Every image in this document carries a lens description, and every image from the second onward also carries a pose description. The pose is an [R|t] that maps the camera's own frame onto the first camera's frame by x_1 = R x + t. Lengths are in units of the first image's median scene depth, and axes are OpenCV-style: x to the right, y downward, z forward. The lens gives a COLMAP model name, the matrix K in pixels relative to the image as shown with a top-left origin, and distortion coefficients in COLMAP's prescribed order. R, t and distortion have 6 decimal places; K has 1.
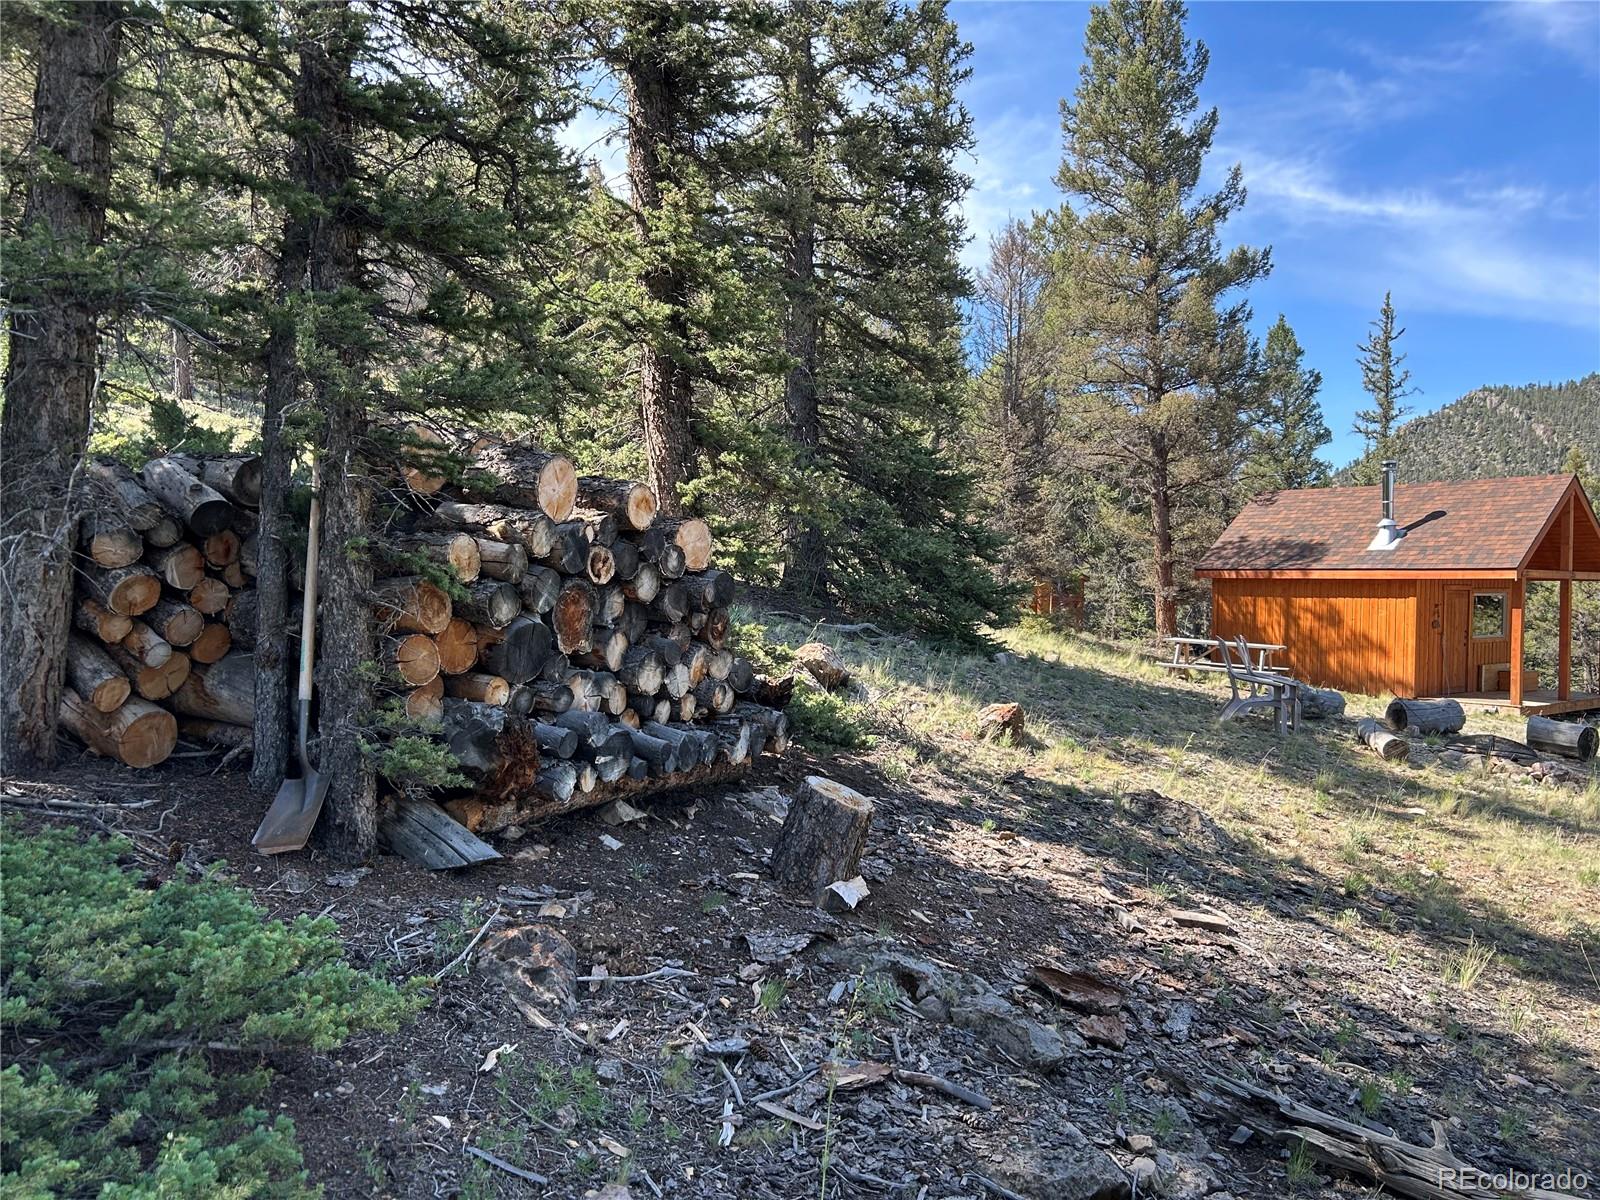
lens RADIAL K [[1221.4, 0, 793.1], [0, 1221.4, 613.1], [0, 0, 1]] dist [0.028797, -0.017192]
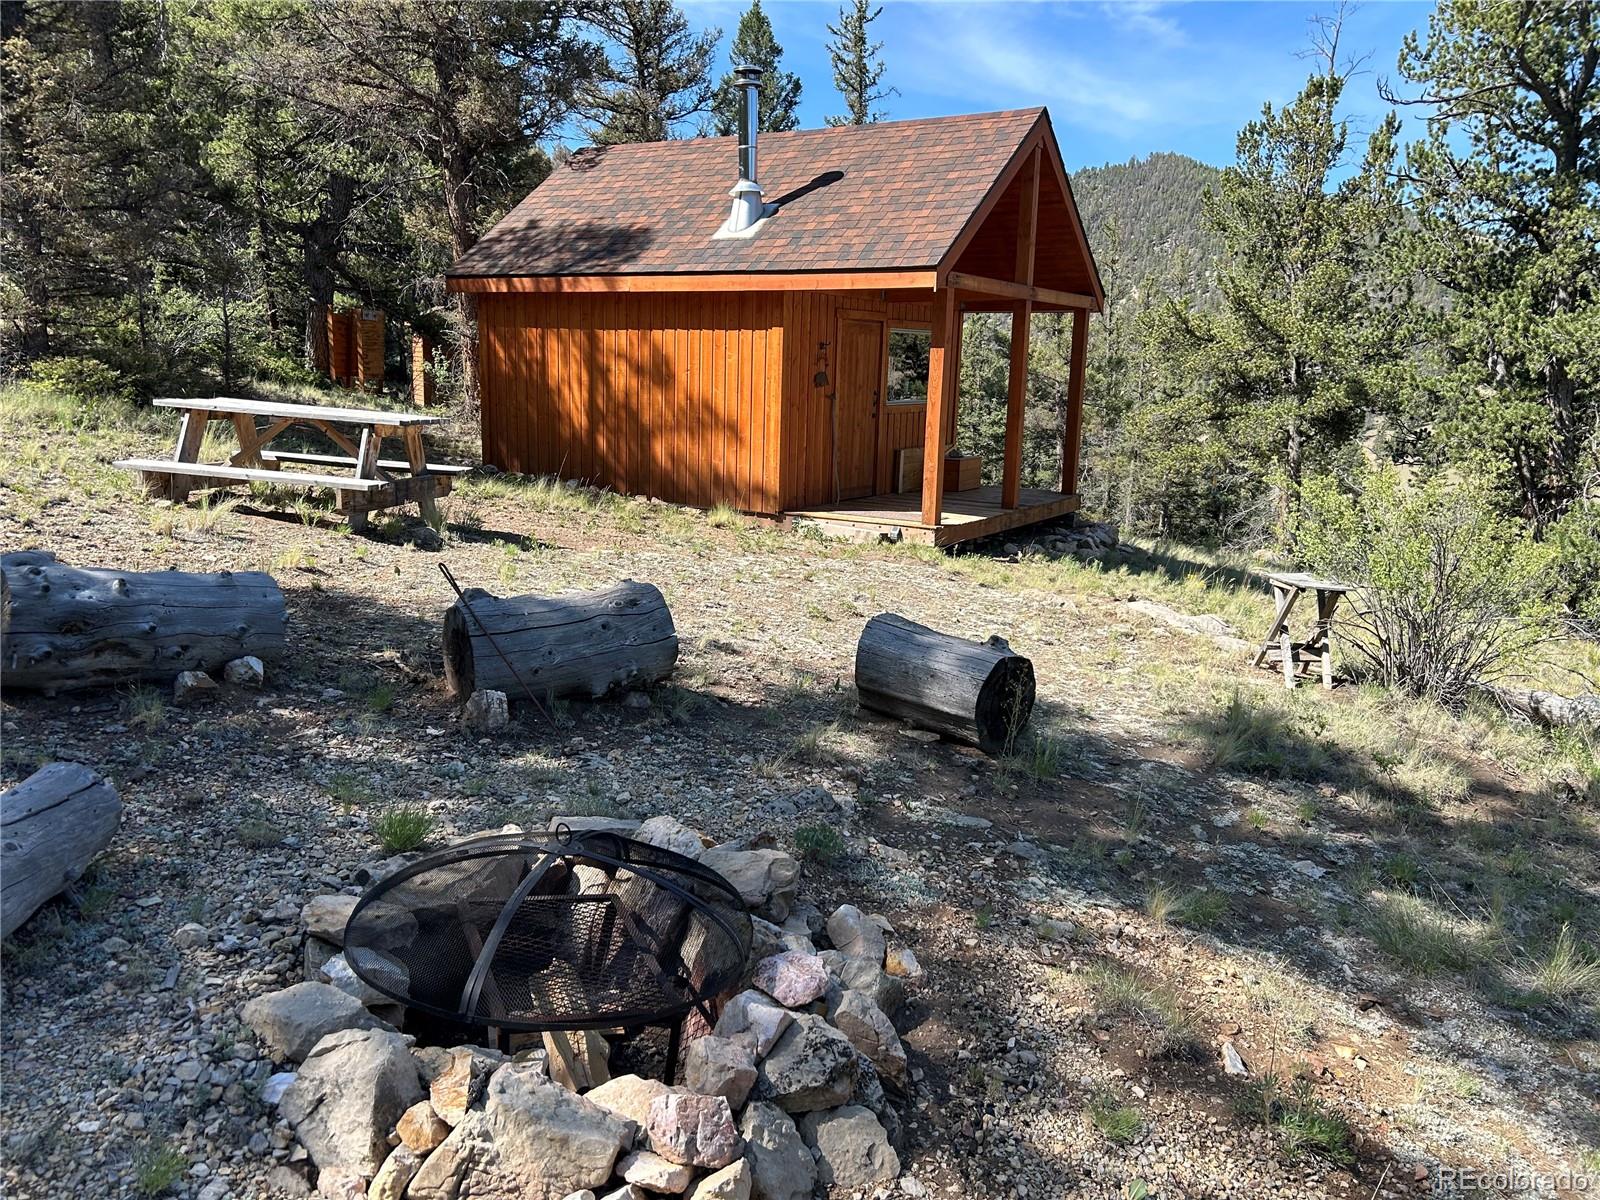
lens RADIAL K [[1221.4, 0, 776.5], [0, 1221.4, 612.0], [0, 0, 1]] dist [0.028797, -0.017192]
pose [[0.942162, -0.053833, 0.330806, 0.248106], [-0.007313, 0.983479, 0.180872, 0.010270], [-0.335078, -0.172830, 0.926203, 0.372052]]
